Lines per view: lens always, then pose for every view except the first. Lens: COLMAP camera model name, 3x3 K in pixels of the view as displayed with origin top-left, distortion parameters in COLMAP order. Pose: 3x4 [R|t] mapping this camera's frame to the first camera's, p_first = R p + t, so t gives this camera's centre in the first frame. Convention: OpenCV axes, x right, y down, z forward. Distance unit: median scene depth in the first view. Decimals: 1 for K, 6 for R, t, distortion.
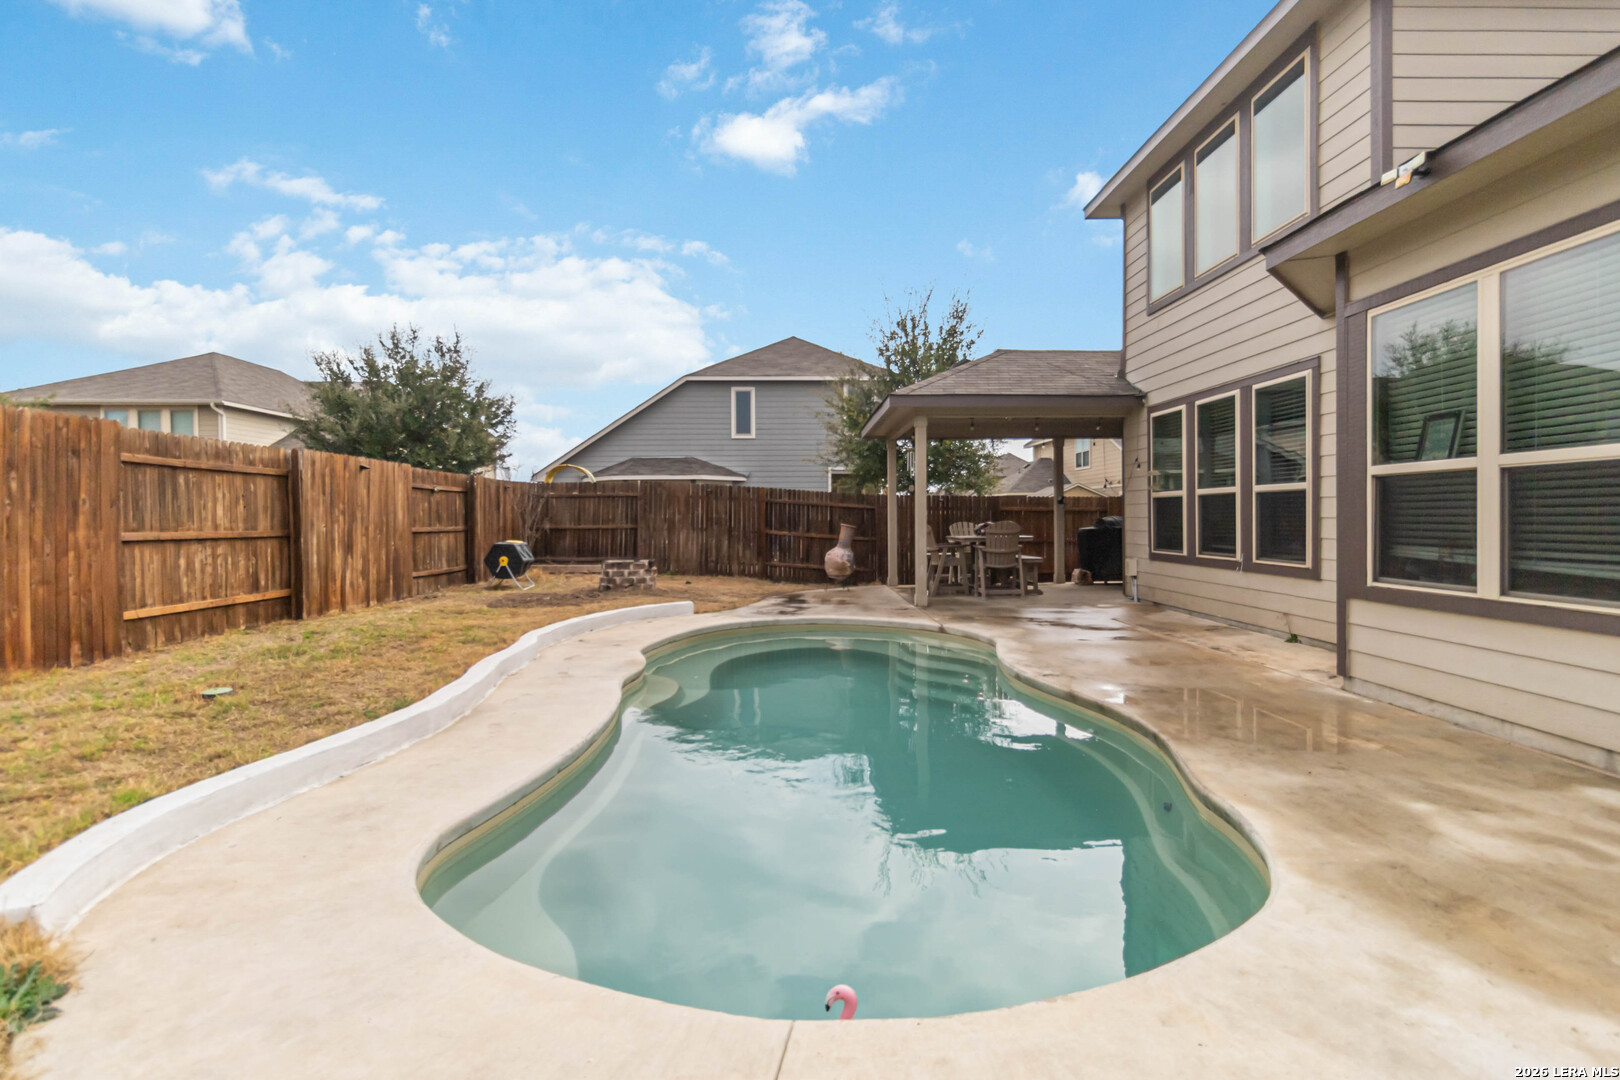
lens RADIAL K [[760.7, 0, 808.3], [0, 760.7, 519.5], [0, 0, 1]] dist [0.000511, 0.000021]
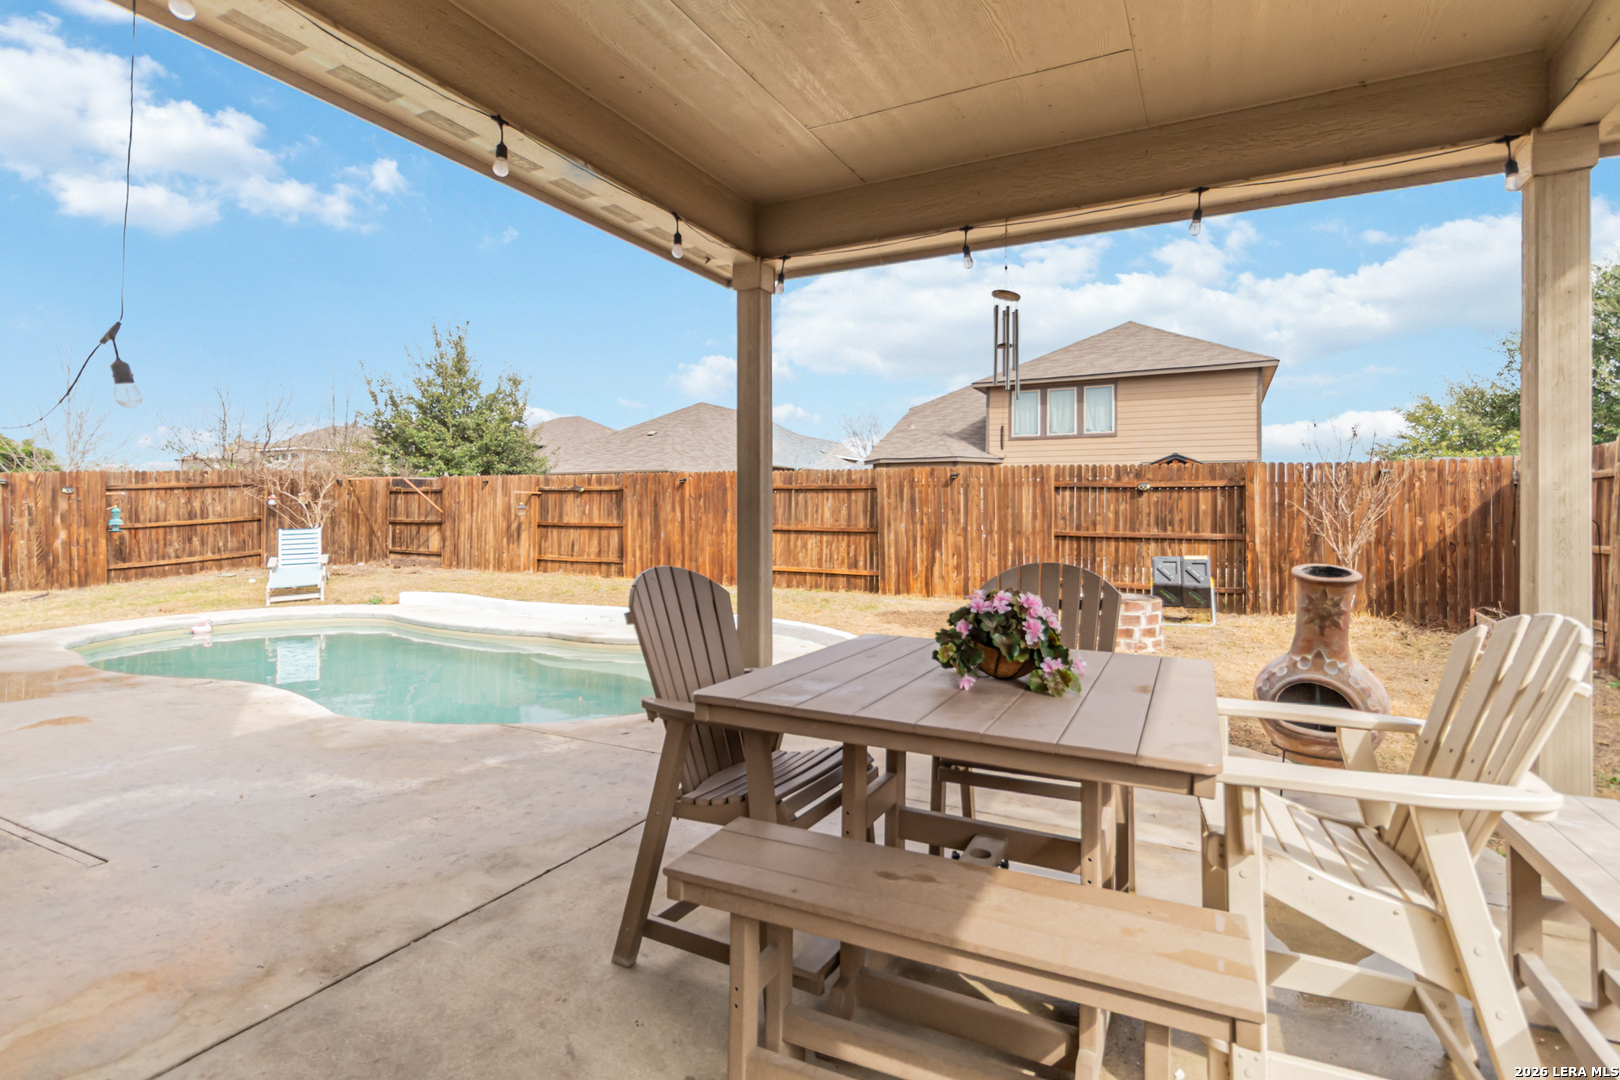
lens RADIAL K [[760.7, 0, 808.3], [0, 760.7, 519.5], [0, 0, 1]] dist [0.000511, 0.000021]
pose [[-0.487830, 0.000966, -0.872938, 0.722340], [-0.006337, 0.999969, 0.004648, -0.007798], [0.872916, 0.007799, -0.487809, 1.863426]]
